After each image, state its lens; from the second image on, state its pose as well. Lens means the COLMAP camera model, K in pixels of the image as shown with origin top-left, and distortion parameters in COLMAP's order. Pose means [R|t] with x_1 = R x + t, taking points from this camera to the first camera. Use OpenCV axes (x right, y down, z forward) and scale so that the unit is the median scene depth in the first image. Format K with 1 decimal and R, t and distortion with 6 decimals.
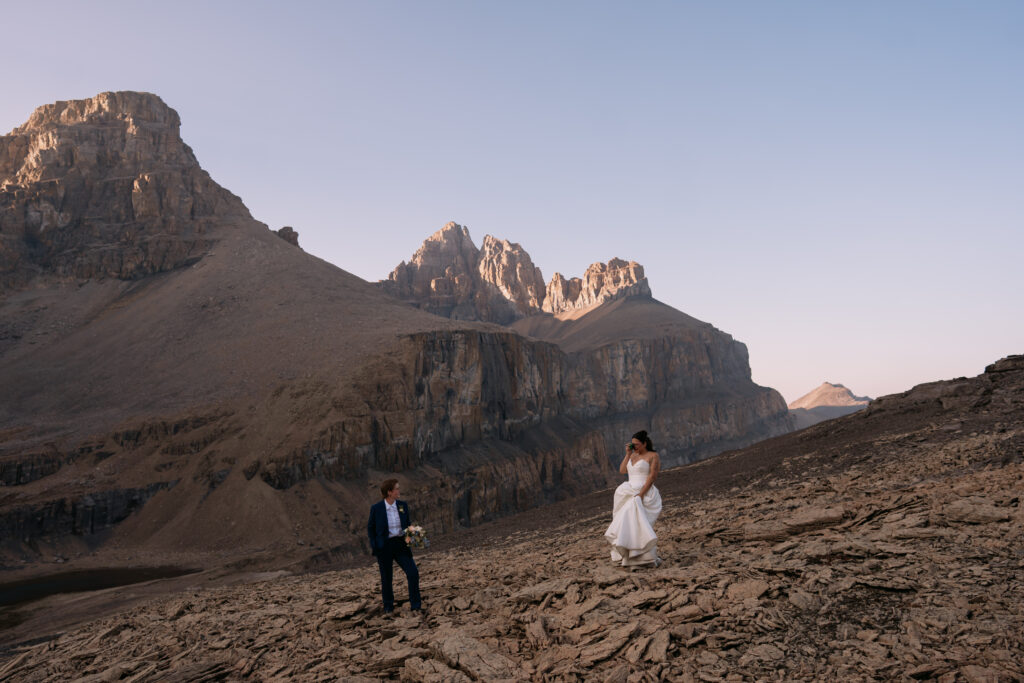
lens RADIAL K [[724.7, 0, 492.1], [0, 724.7, 331.1], [0, 0, 1]] dist [-0.064849, 0.079924]
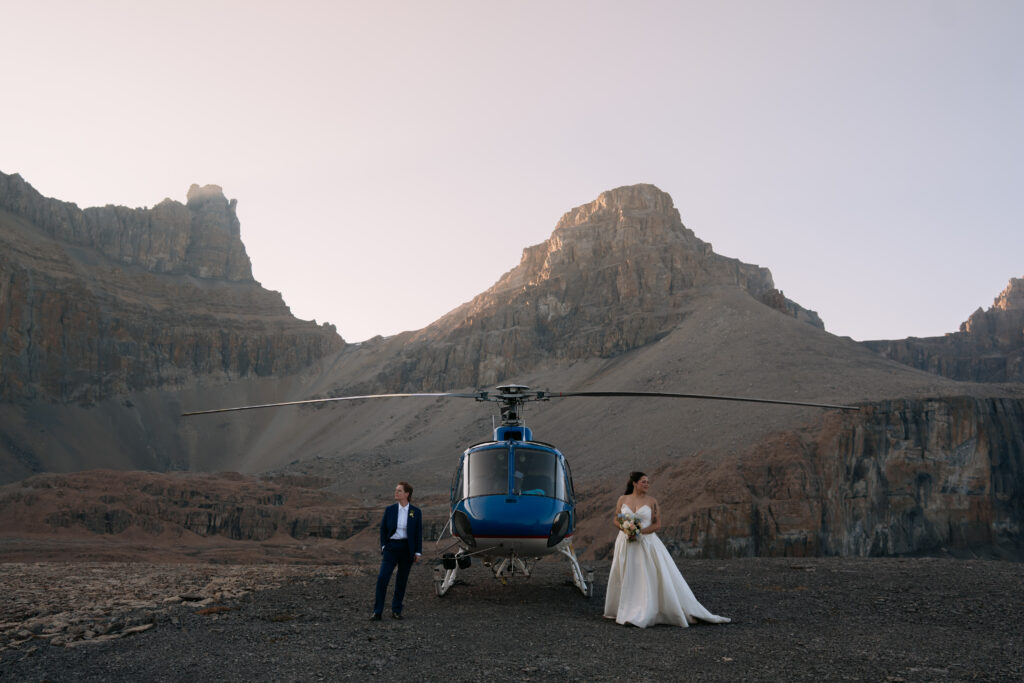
lens RADIAL K [[724.7, 0, 492.1], [0, 724.7, 331.1], [0, 0, 1]] dist [-0.064849, 0.079924]
pose [[0.706957, -0.087866, -0.701777, 0.117789], [0.024037, 0.994665, -0.100322, -0.004741], [0.706848, 0.054055, 0.705297, 0.080415]]
